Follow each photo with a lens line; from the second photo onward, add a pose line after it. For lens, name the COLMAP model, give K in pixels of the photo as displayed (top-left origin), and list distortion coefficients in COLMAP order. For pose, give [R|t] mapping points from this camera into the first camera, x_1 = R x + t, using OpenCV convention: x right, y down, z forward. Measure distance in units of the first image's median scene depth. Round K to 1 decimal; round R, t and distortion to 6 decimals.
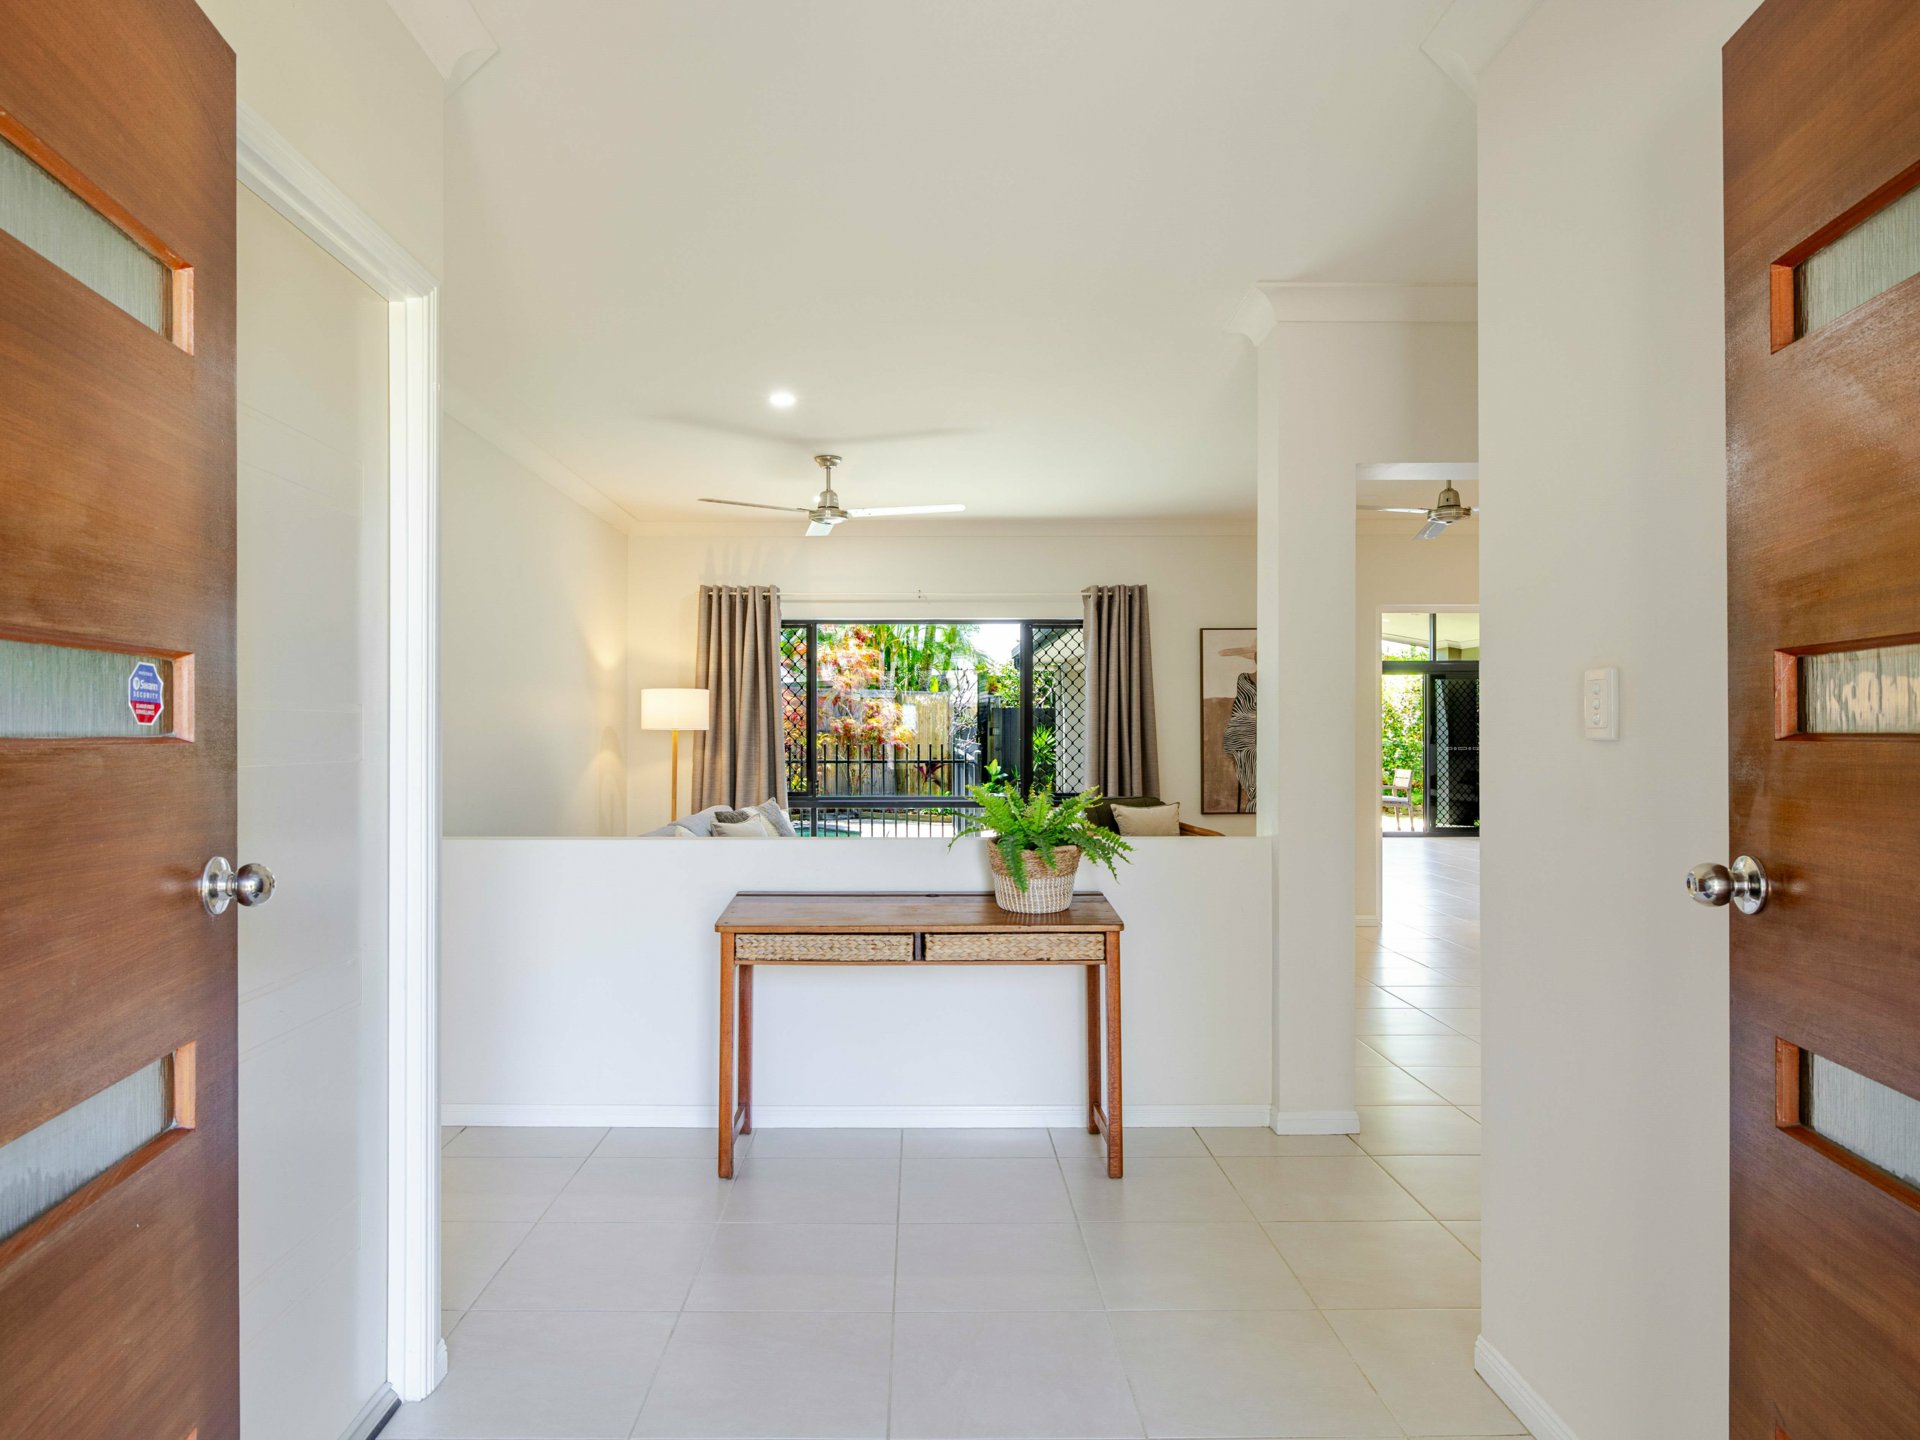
lens RADIAL K [[1164.5, 0, 911.5], [0, 1164.5, 718.7], [0, 0, 1]] dist [-0.039667, 0.000069]
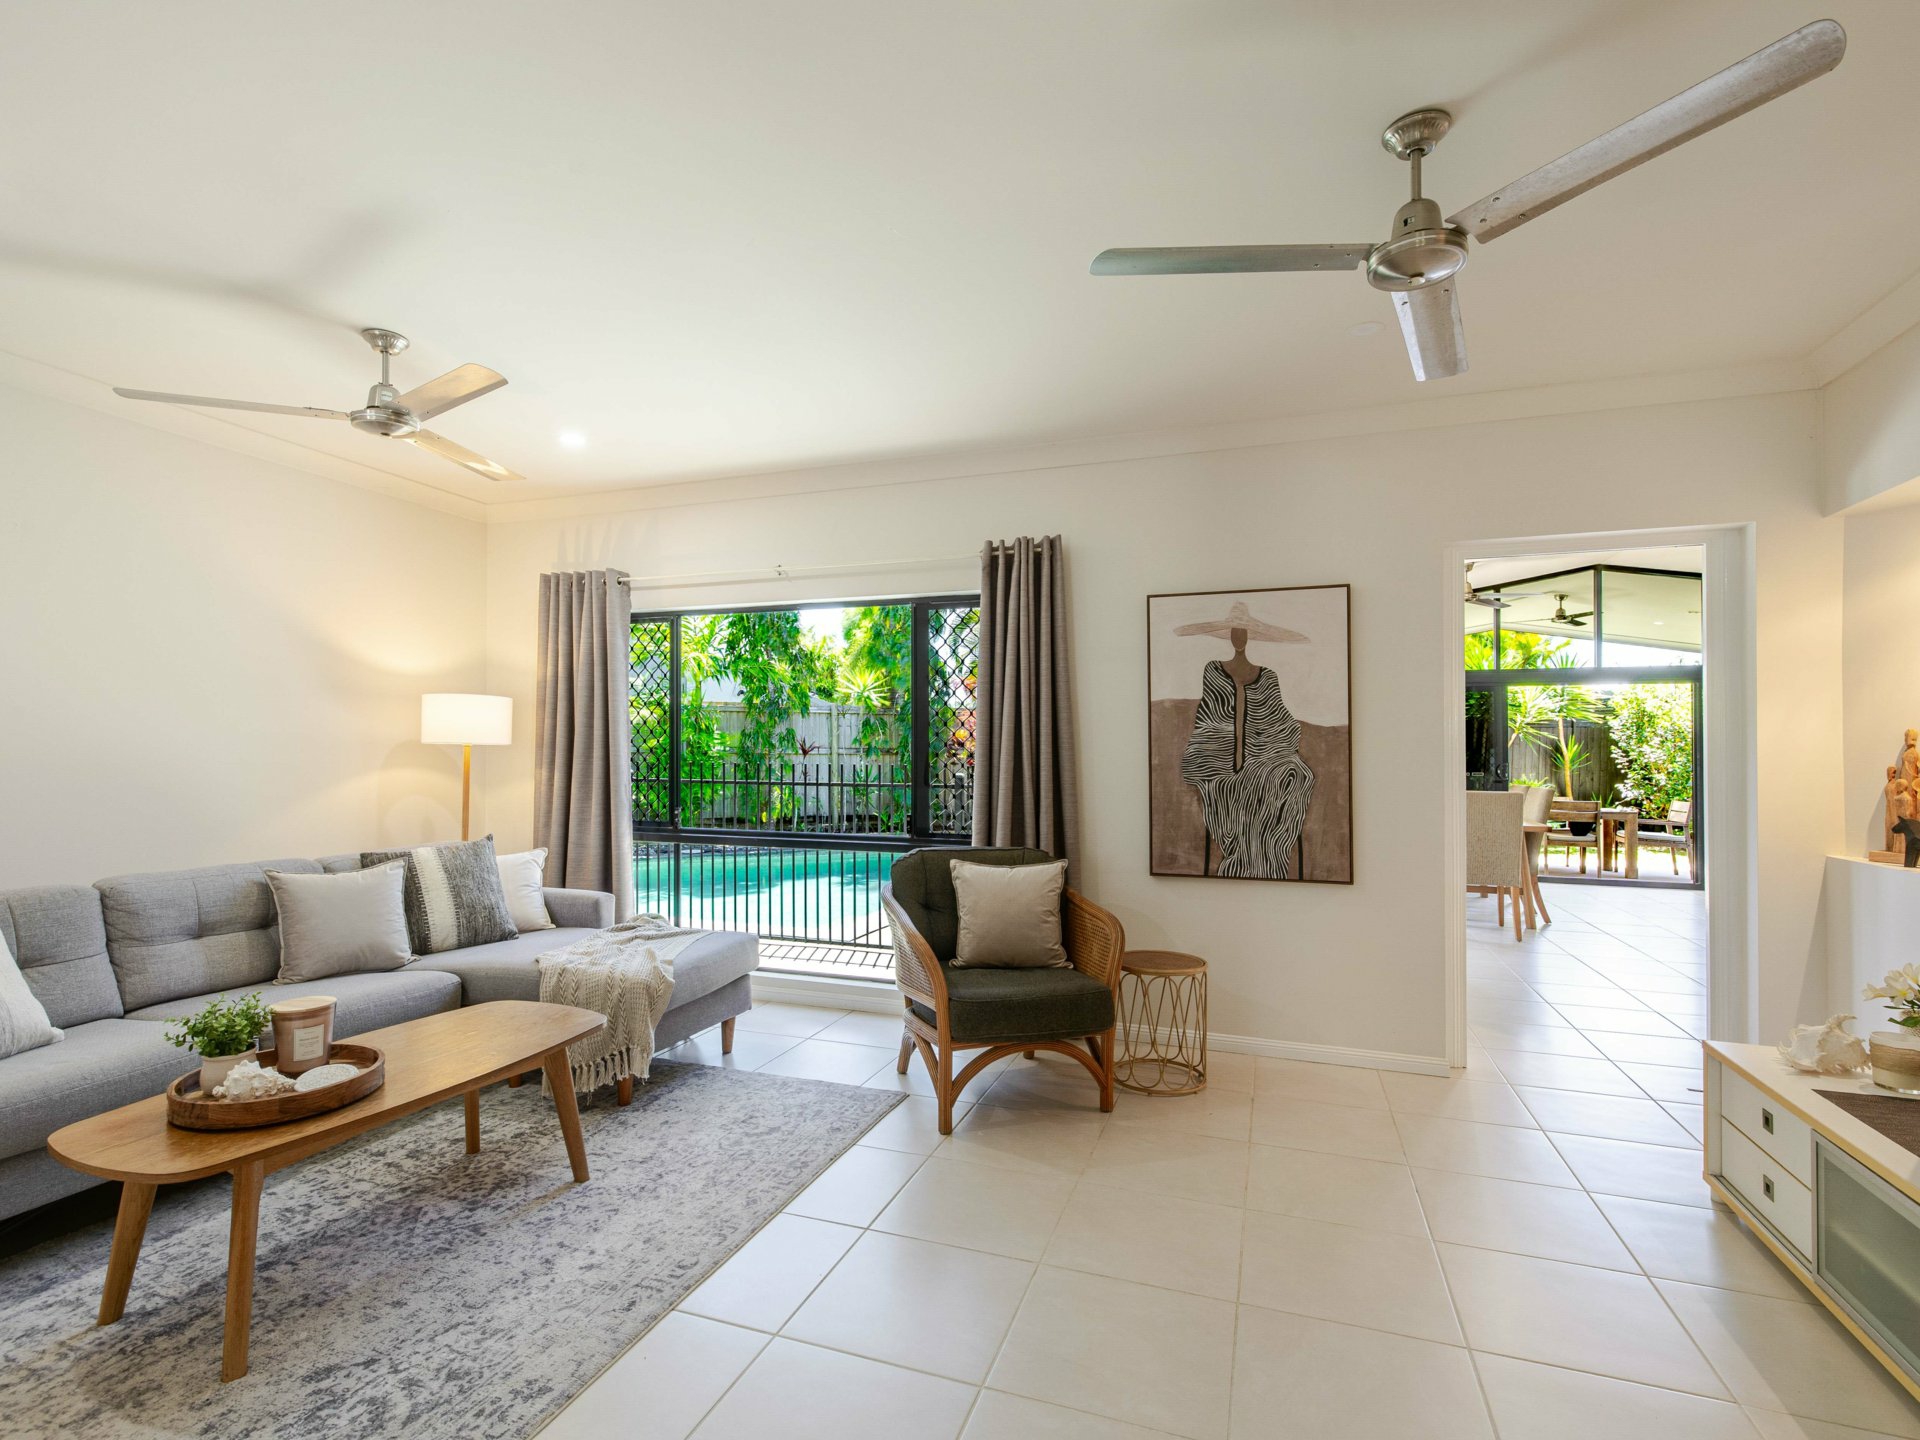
lens RADIAL K [[907.9, 0, 959.9], [0, 907.9, 735.7], [0, 0, 1]] dist [0.002193, -0.000439]
pose [[0.947157, 0.000001, -0.320770, 0.314591], [-0.002683, 0.999965, -0.007918, 0.006775], [0.320759, 0.008360, 0.947124, 0.473063]]
